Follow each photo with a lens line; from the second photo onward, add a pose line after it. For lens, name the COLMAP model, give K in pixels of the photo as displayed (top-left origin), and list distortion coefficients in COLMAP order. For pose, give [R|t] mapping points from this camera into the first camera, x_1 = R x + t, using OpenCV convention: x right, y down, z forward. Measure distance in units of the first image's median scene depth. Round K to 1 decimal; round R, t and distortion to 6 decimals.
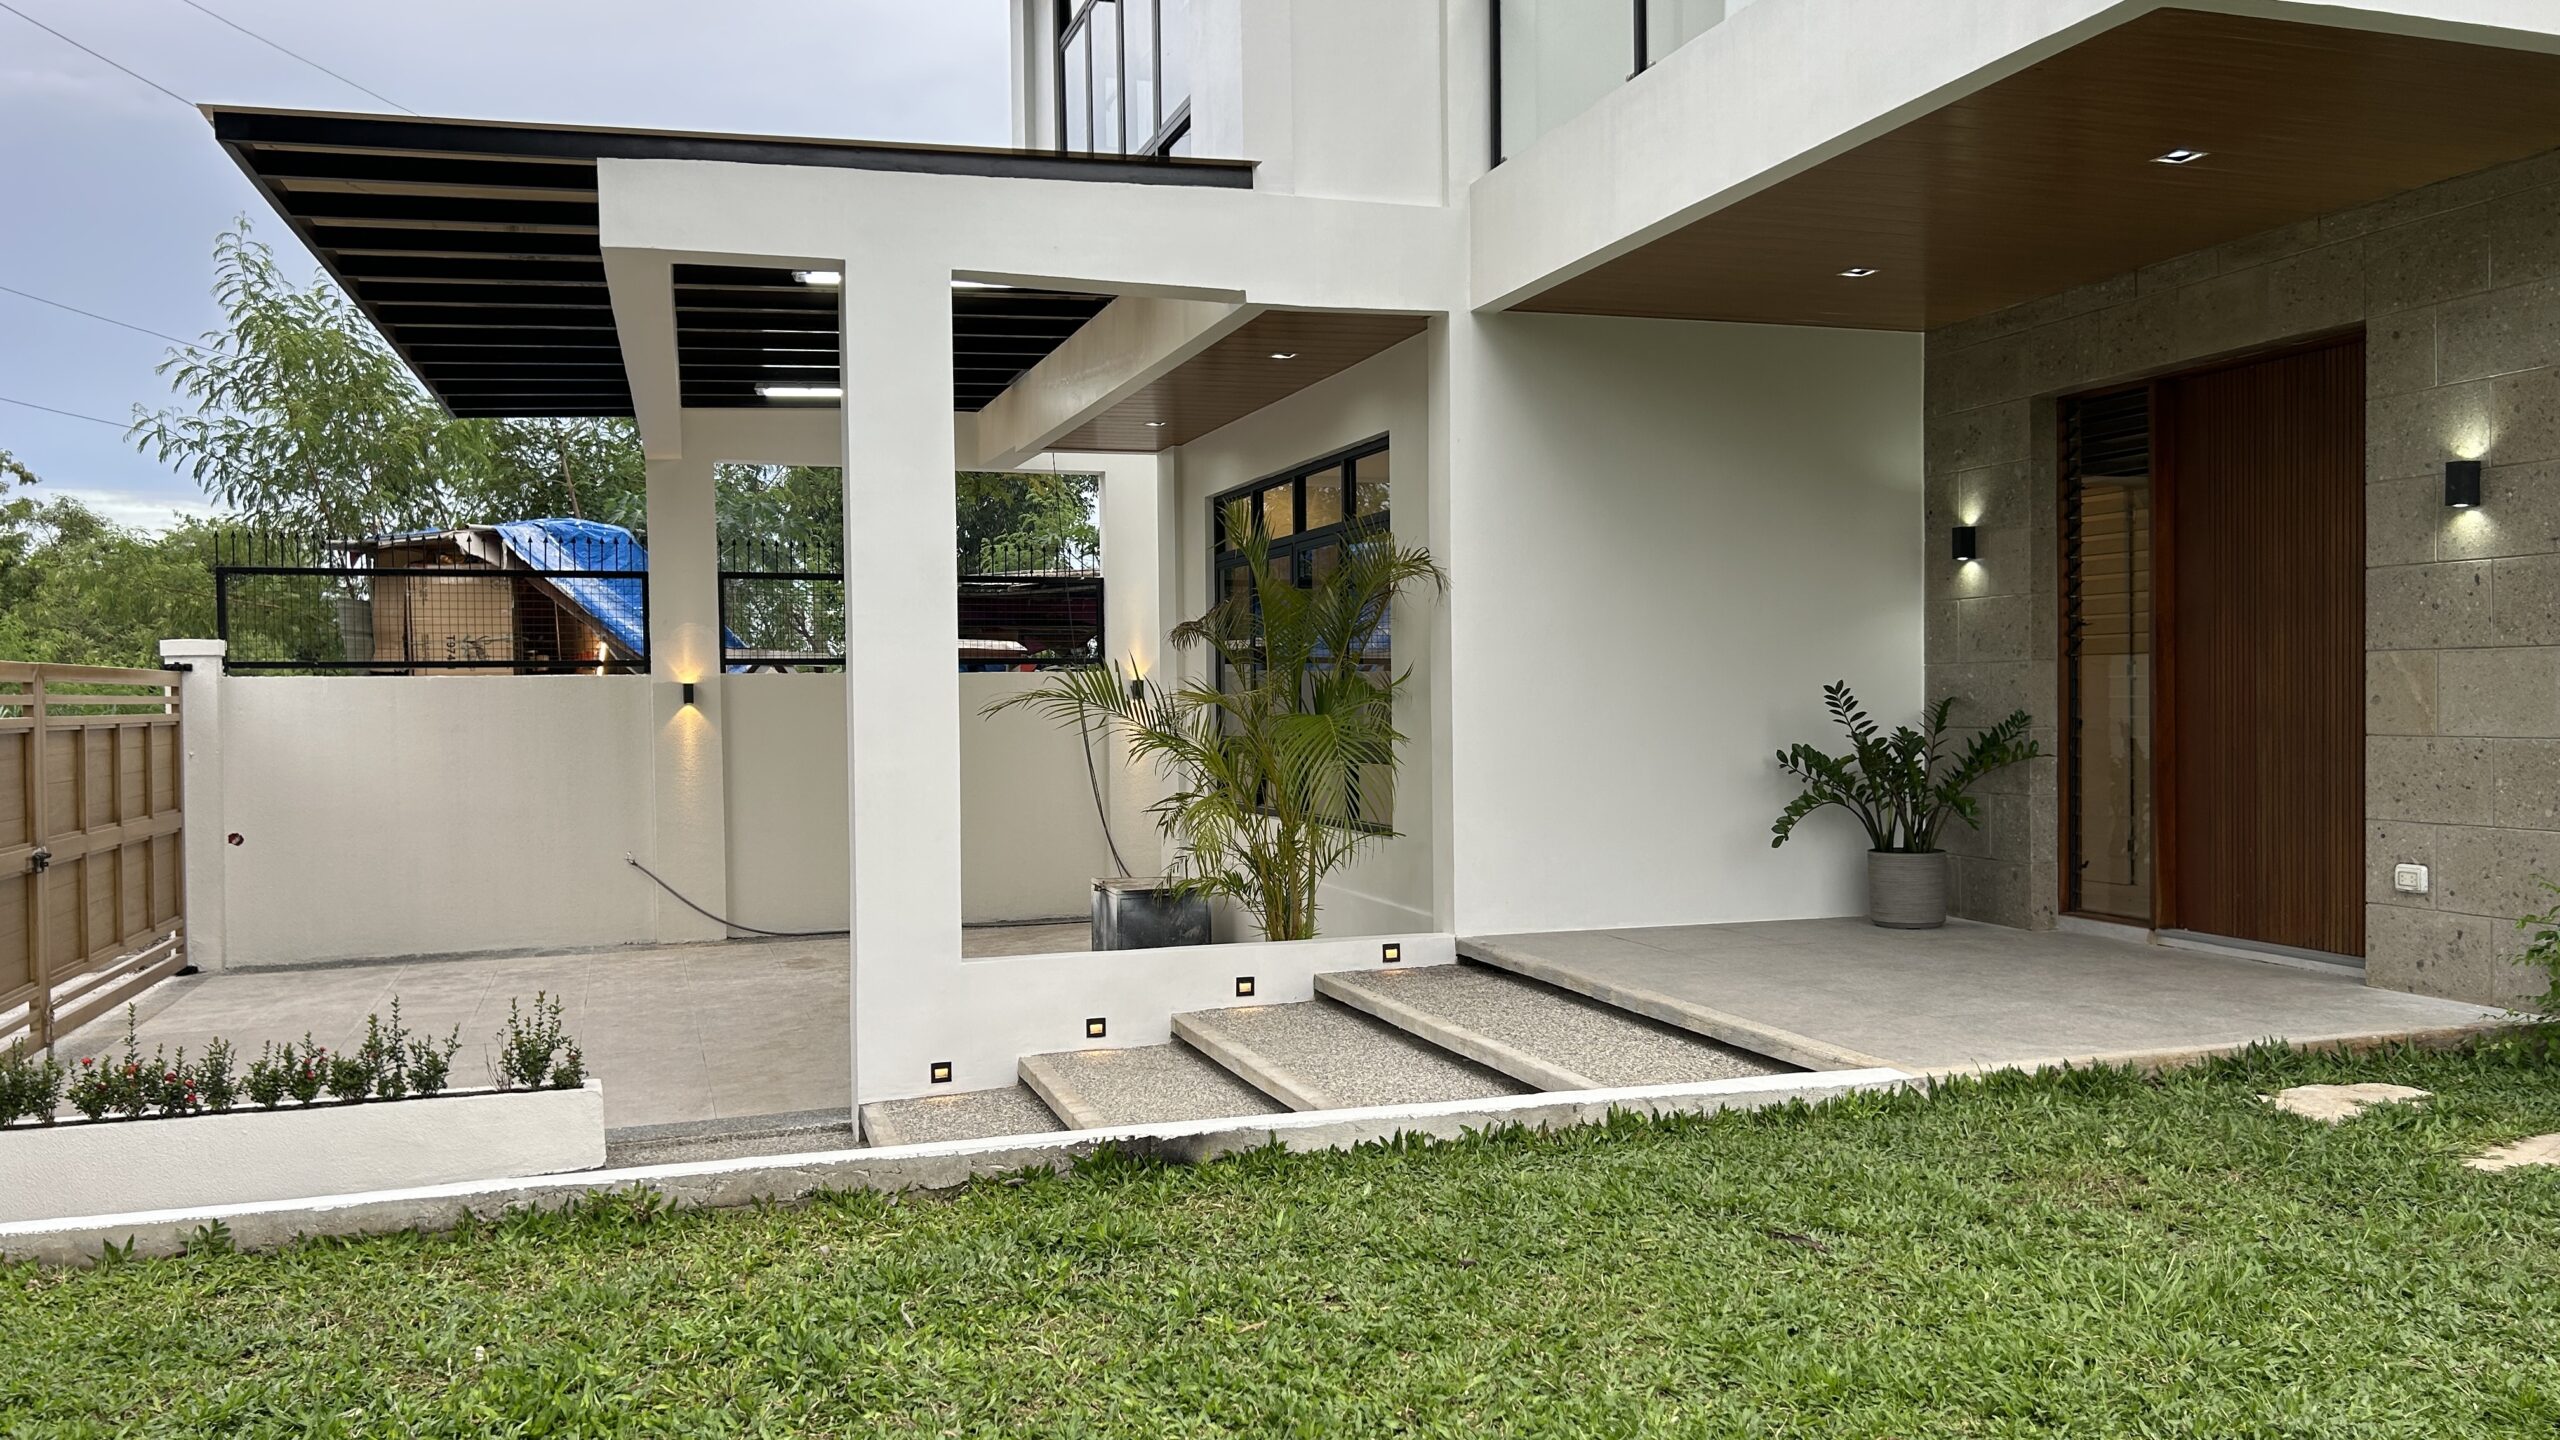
lens RADIAL K [[1908.2, 0, 1270.7], [0, 1908.2, 726.7], [0, 0, 1]] dist [-0.000004, -0.001095]
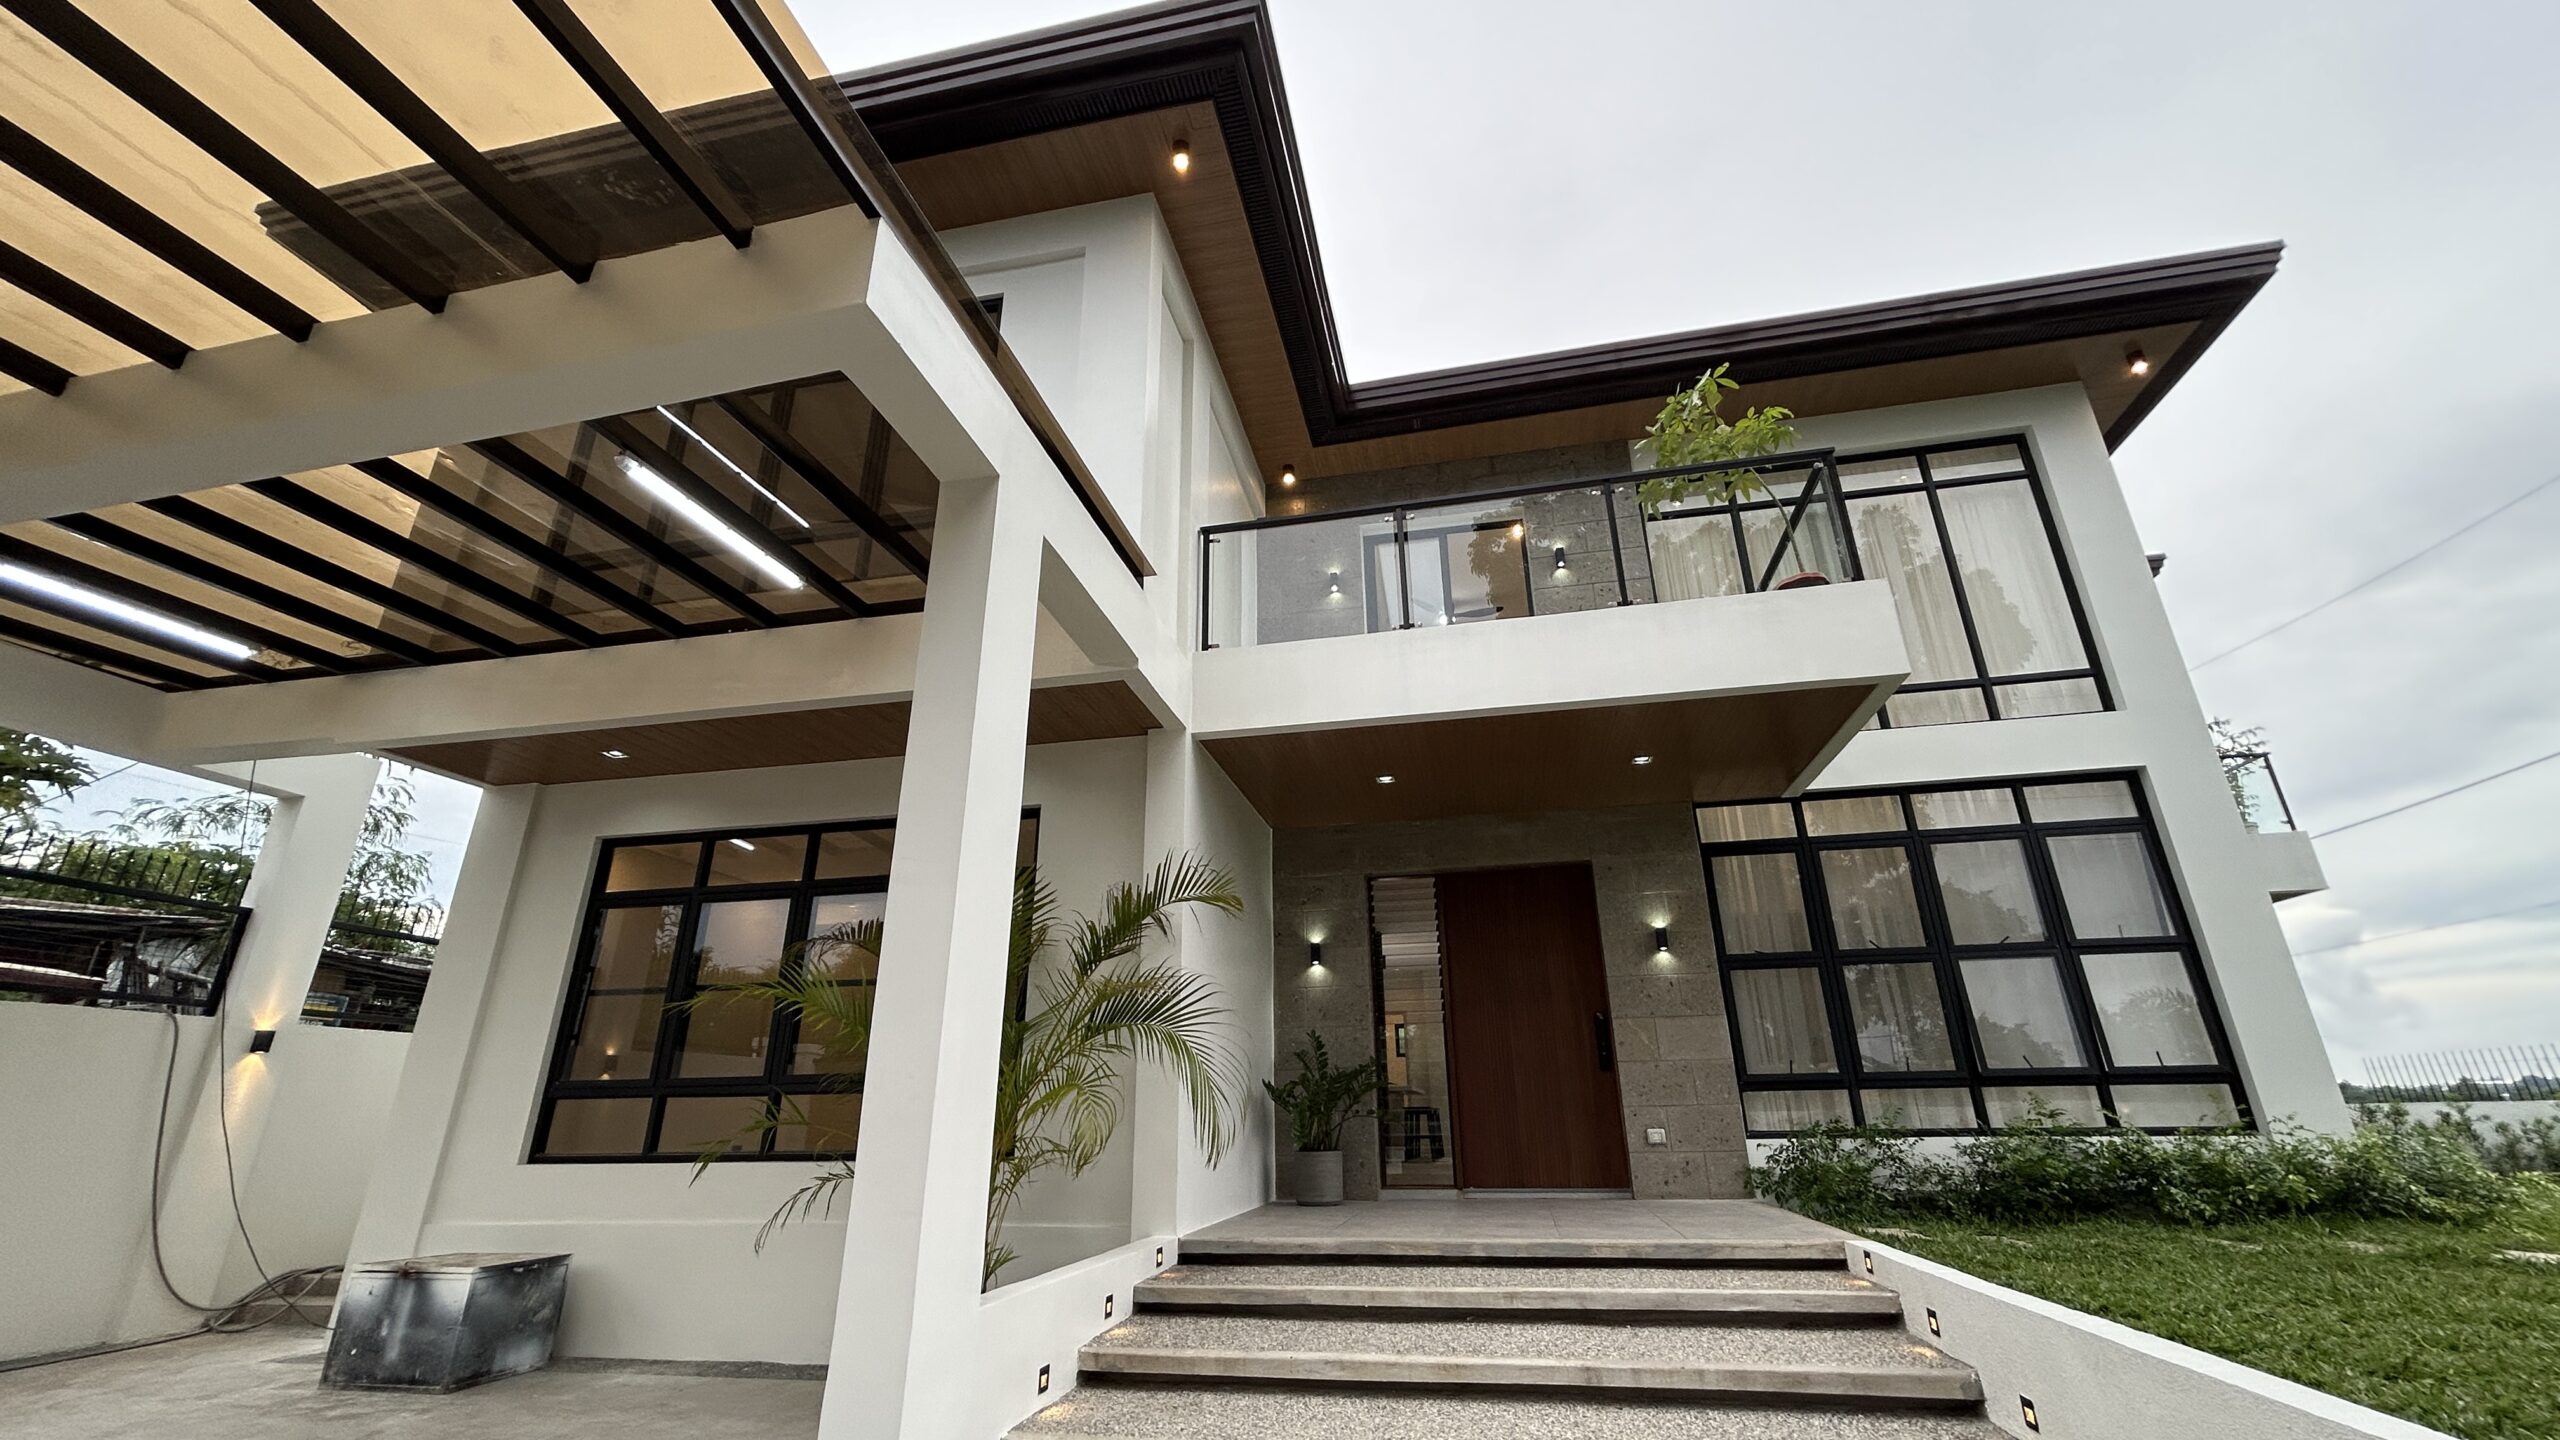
lens RADIAL K [[1015.6, 0, 1286.5], [0, 1015.6, 725.9], [0, 0, 1]] dist [0.002861, -0.000010]
pose [[0.491316, 0.313899, 0.812450, -0.449170], [0.022107, 0.928004, -0.371914, 0.051603], [-0.870701, 0.200688, 0.449004, 0.585941]]
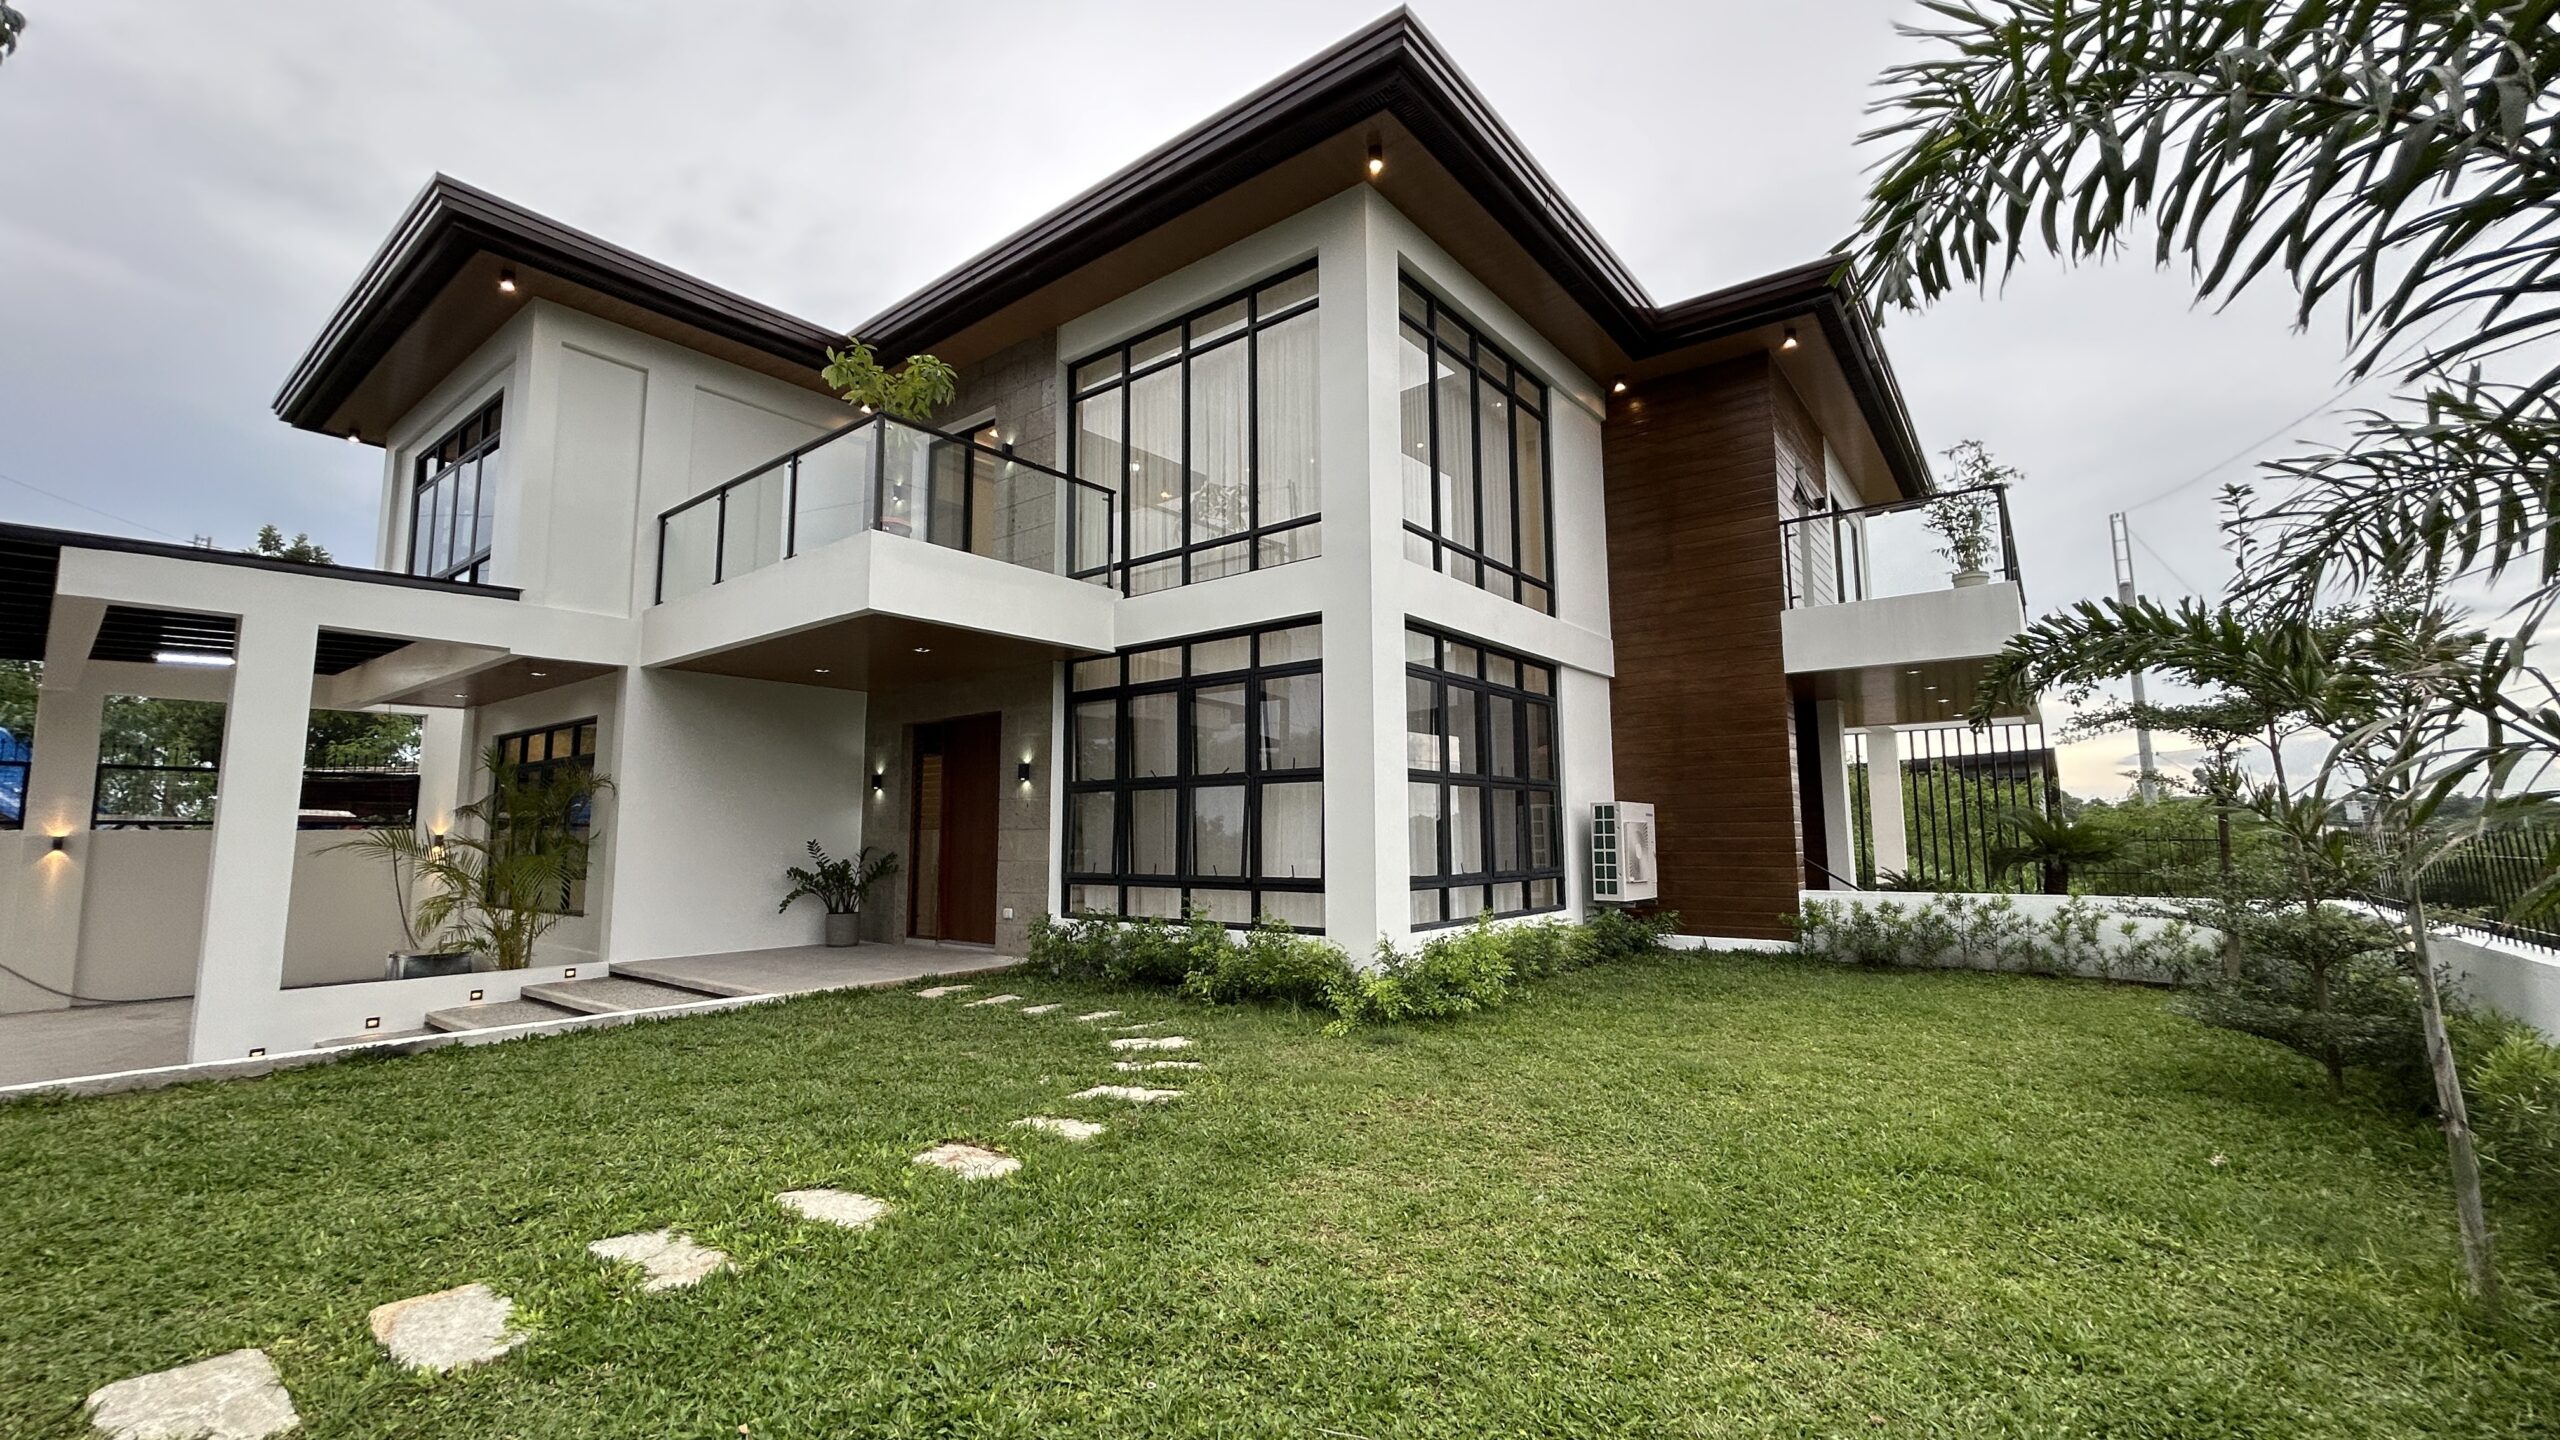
lens RADIAL K [[1024.3, 0, 1276.4], [0, 1024.3, 714.7], [0, 0, 1]] dist [0.001379, 0.000364]
pose [[0.828090, 0.071690, 0.555992, 0.058637], [0.007180, 0.990352, -0.138390, 0.002091], [-0.560549, 0.118592, 0.819586, -0.348474]]
